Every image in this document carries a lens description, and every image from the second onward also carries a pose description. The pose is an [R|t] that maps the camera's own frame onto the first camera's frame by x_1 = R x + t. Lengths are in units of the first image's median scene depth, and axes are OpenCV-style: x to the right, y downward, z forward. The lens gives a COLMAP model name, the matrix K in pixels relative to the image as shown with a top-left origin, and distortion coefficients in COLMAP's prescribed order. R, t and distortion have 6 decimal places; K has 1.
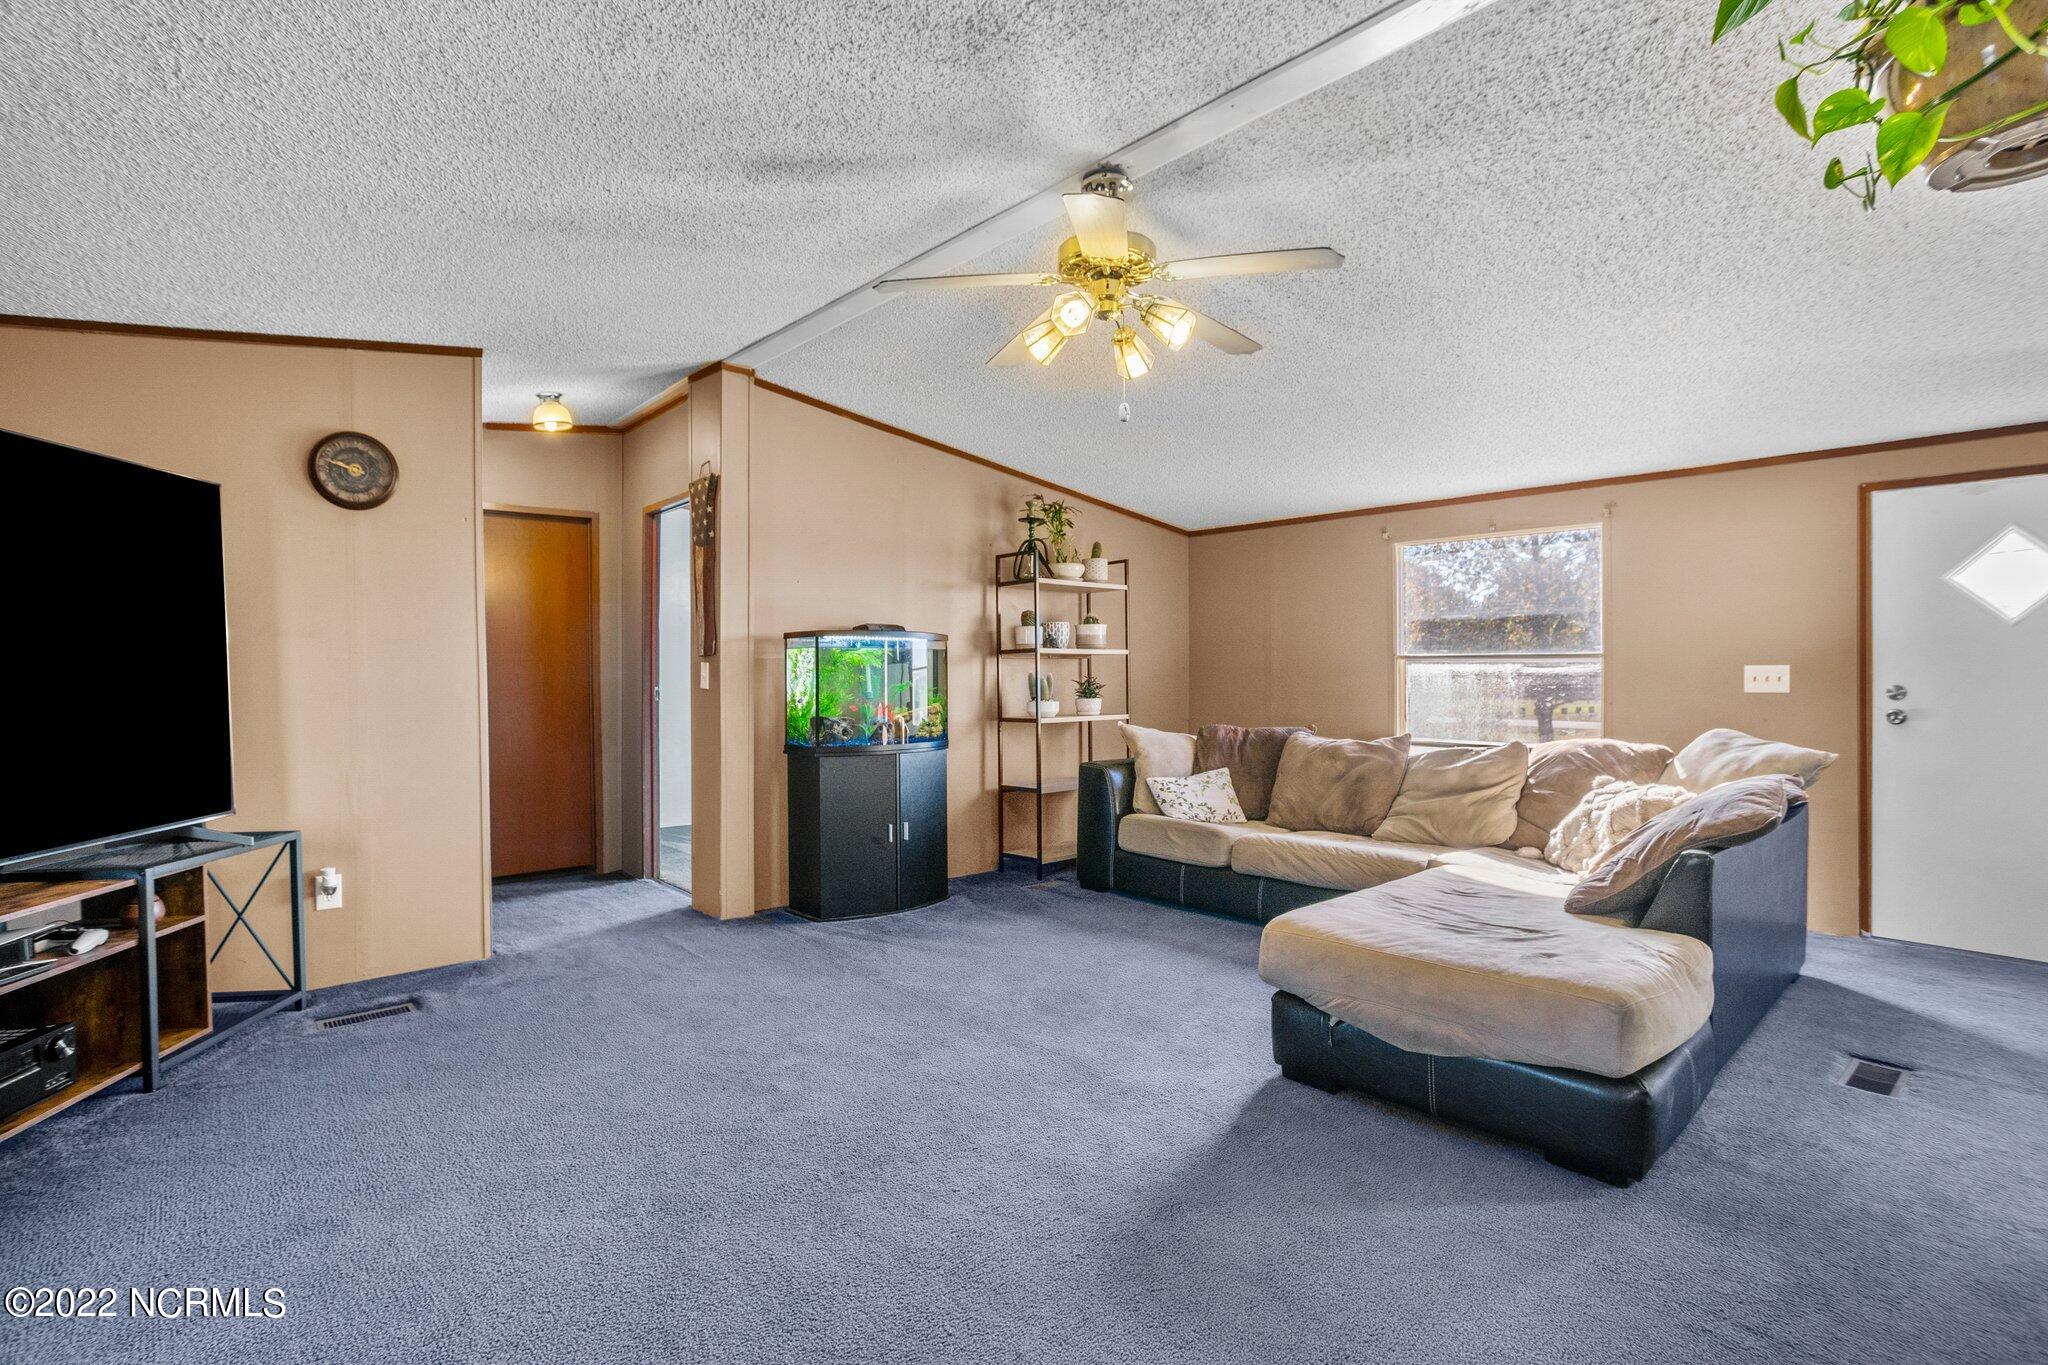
lens RADIAL K [[988.5, 0, 1040.2], [0, 988.5, 683.2], [0, 0, 1]] dist [-0.013751, 0.006899]
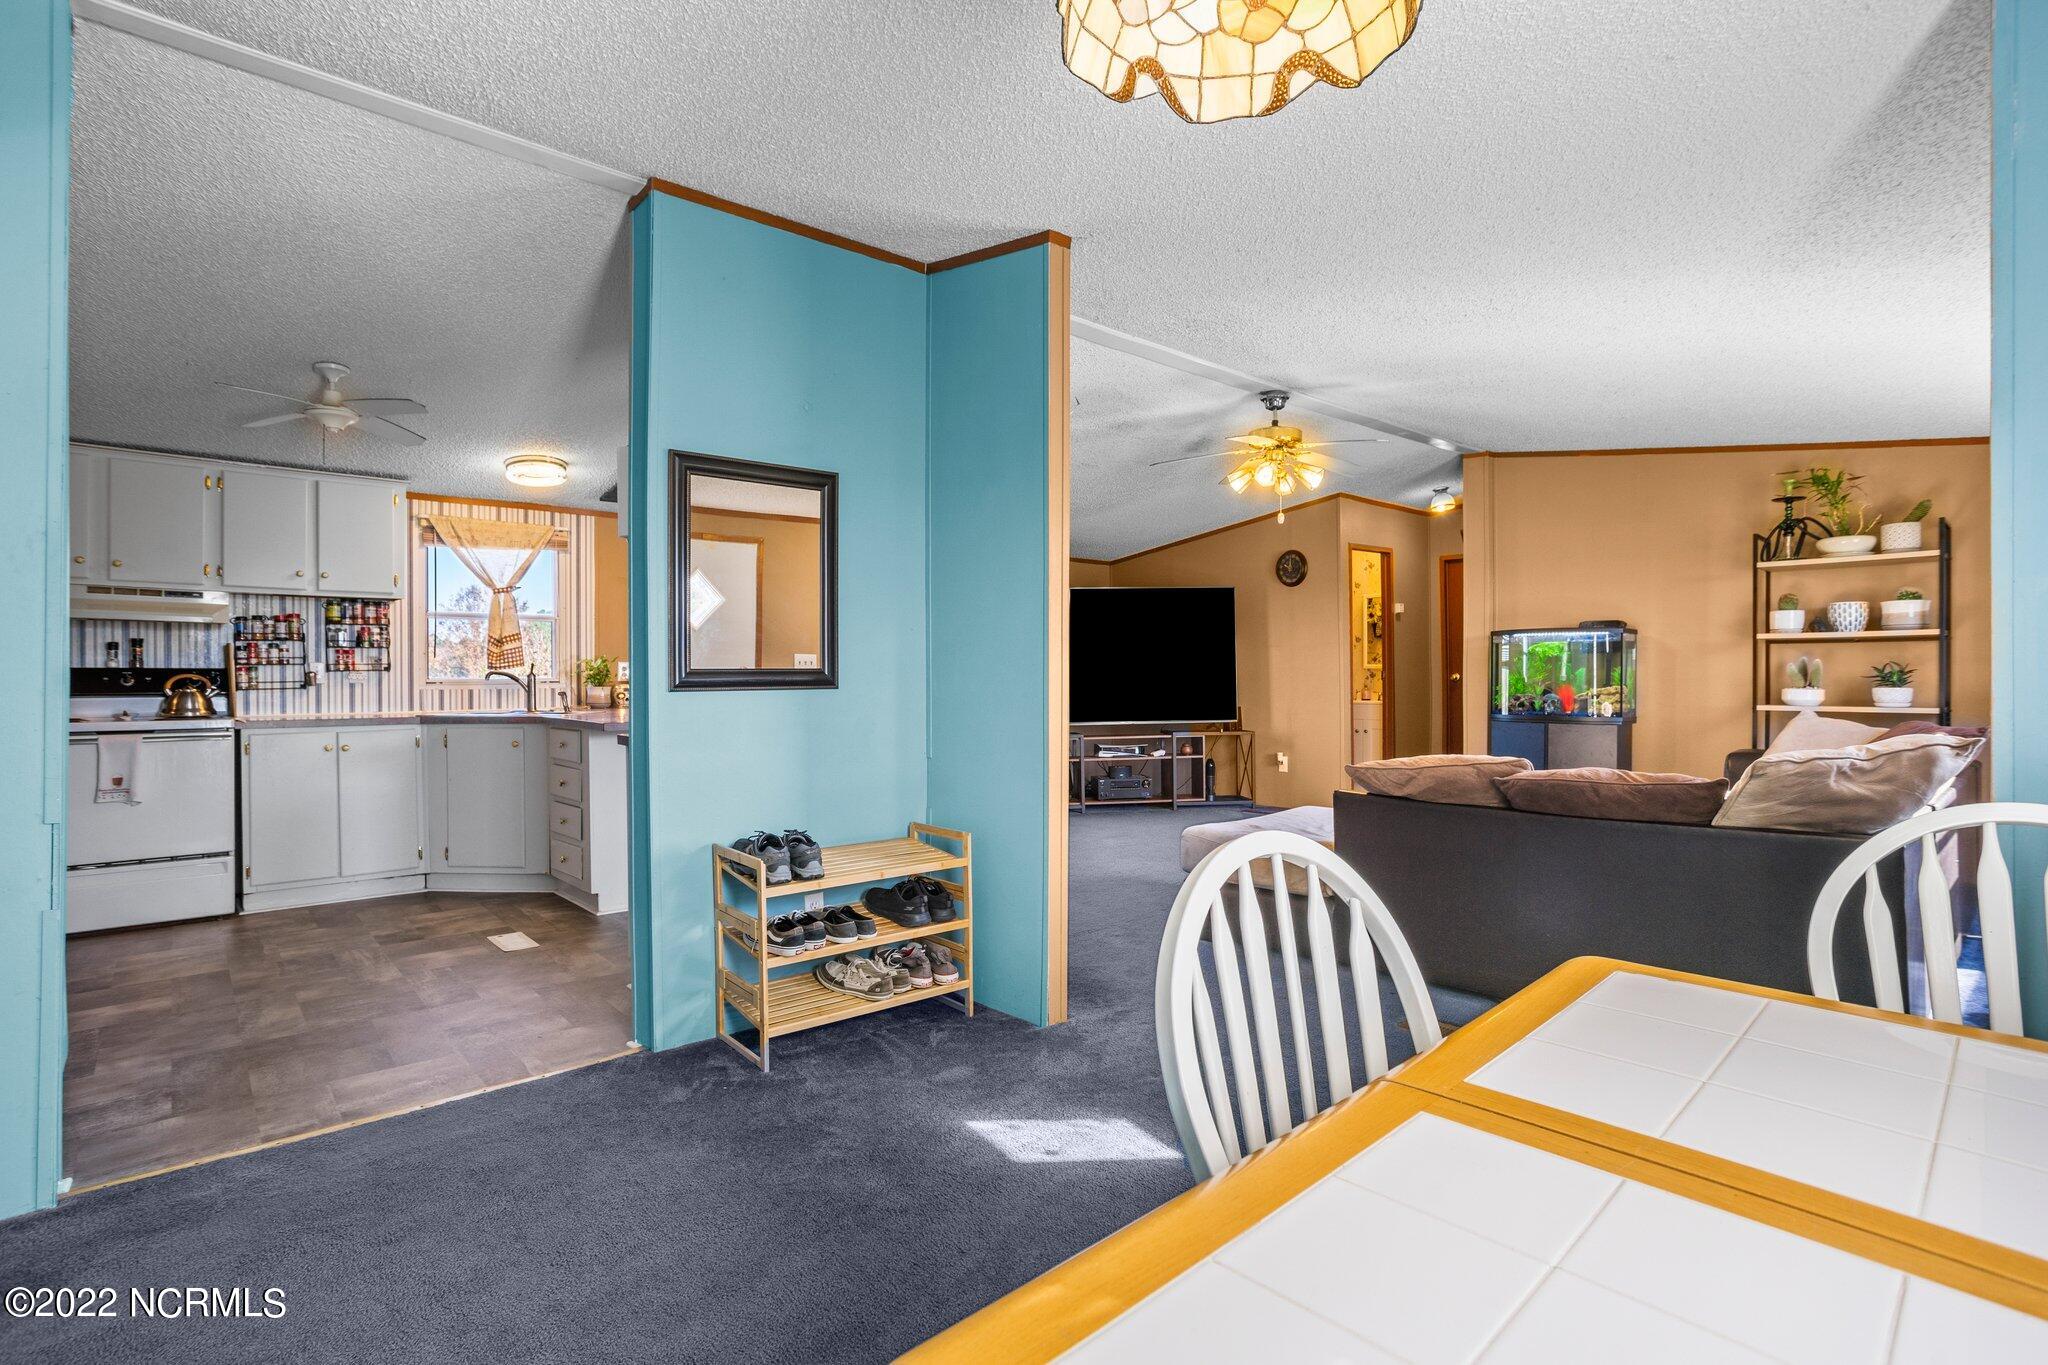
lens RADIAL K [[988.5, 0, 1041.1], [0, 988.5, 689.8], [0, 0, 1]] dist [-0.013751, 0.006899]
pose [[0.021756, 0.026933, -0.999400, 0.948214], [-0.001483, 0.999637, 0.026907, -0.005526], [0.999762, 0.000896, 0.021788, 0.265307]]
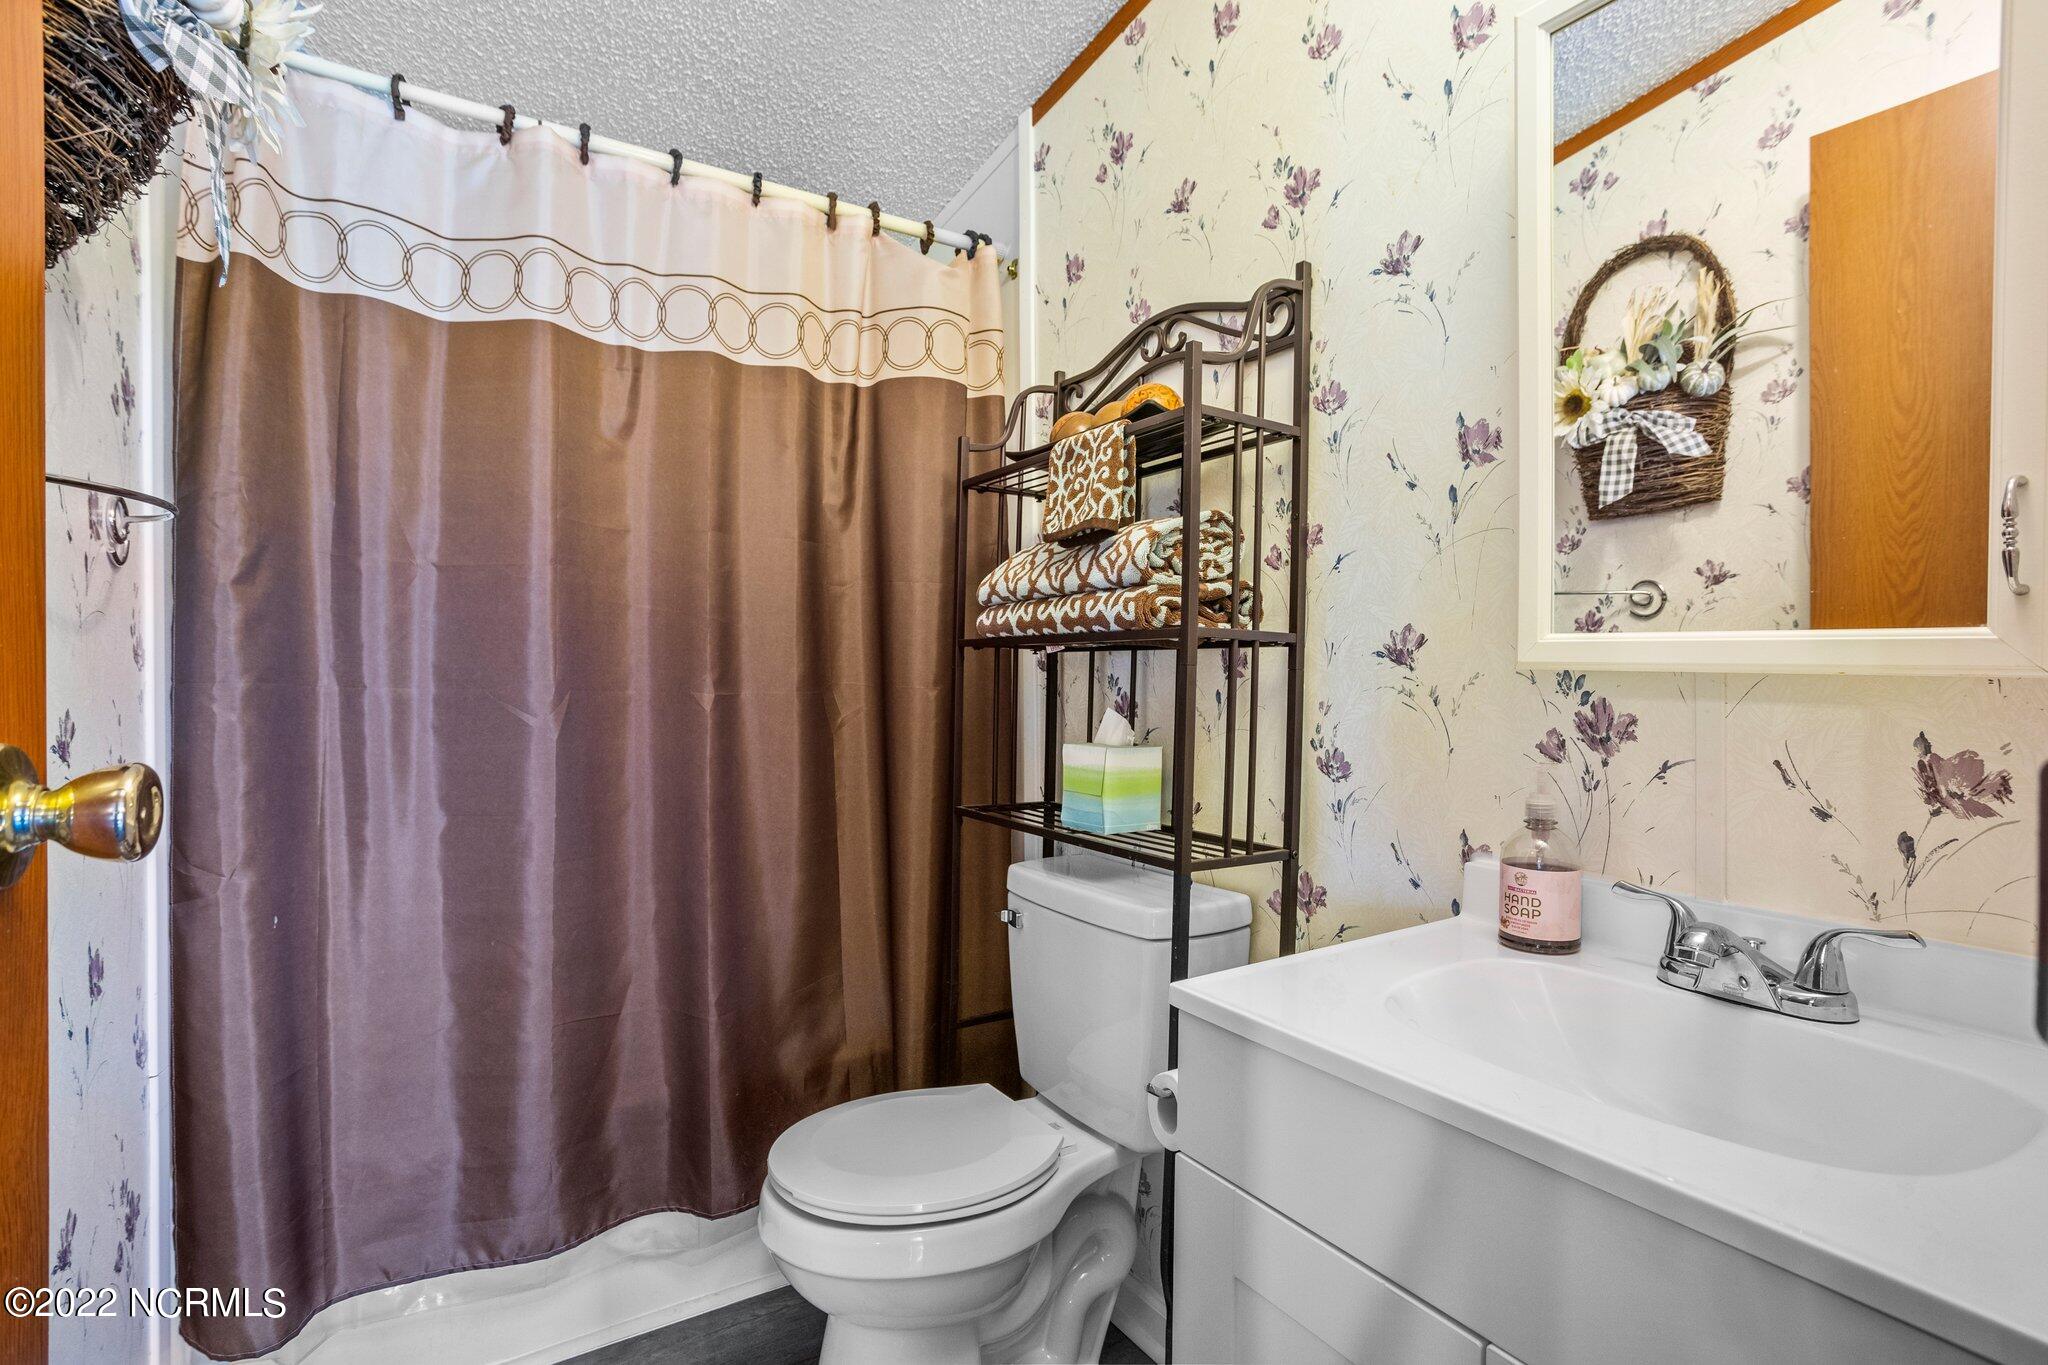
lens RADIAL K [[988.5, 0, 1021.7], [0, 988.5, 680.4], [0, 0, 1]] dist [-0.013751, 0.006899]
pose [[-0.150840, 0.014821, -0.988447, -0.444700], [-0.003560, 0.999873, 0.015536, 0.001690], [0.988552, 0.005862, -0.150768, 0.758439]]
